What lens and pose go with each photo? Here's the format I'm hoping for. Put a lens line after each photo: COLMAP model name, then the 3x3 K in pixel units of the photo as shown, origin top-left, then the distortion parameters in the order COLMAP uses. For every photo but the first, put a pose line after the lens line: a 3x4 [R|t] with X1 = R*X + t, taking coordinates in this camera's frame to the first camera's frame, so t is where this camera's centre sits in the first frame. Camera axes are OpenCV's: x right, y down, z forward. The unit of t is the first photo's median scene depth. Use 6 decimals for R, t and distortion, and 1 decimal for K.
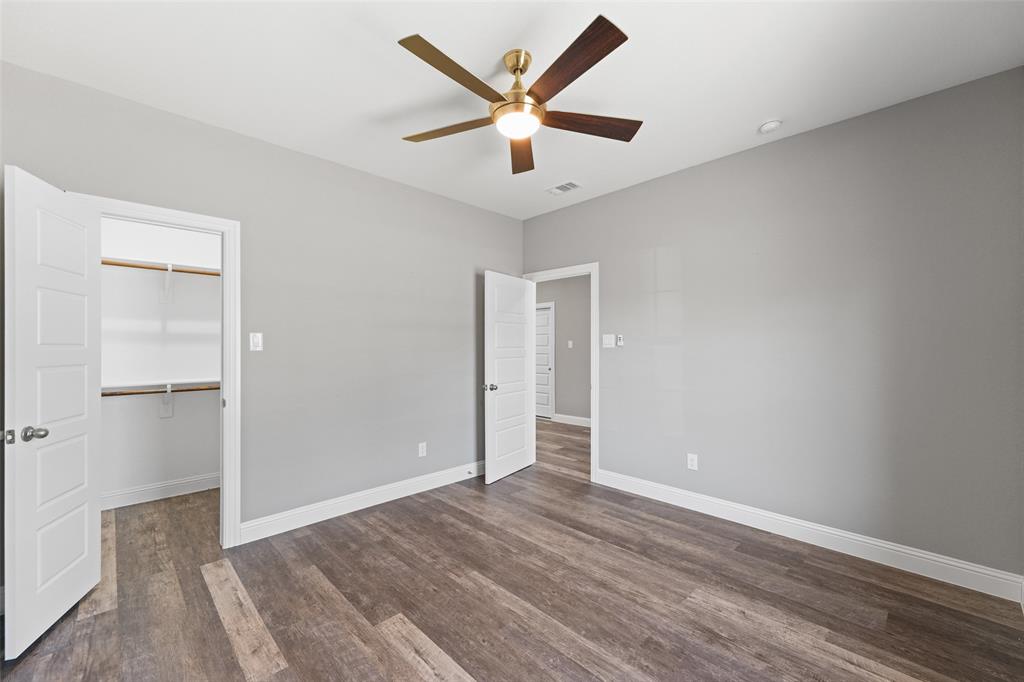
lens RADIAL K [[407.5, 0, 505.6], [0, 407.5, 345.8], [0, 0, 1]] dist [0.000103, -0.000116]
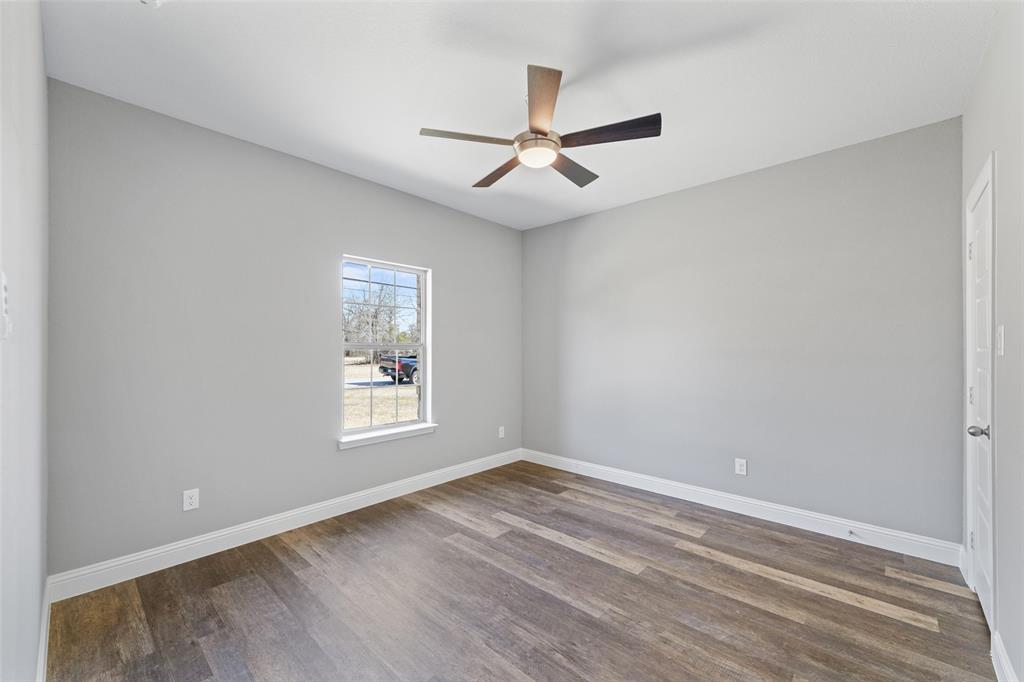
lens RADIAL K [[407.5, 0, 505.6], [0, 407.5, 345.8], [0, 0, 1]] dist [0.000103, -0.000116]
pose [[-0.998483, 0.003347, -0.054958, 0.176015], [0.004124, 0.999893, -0.014023, 0.004709], [0.054905, -0.014228, -0.998390, 2.038917]]
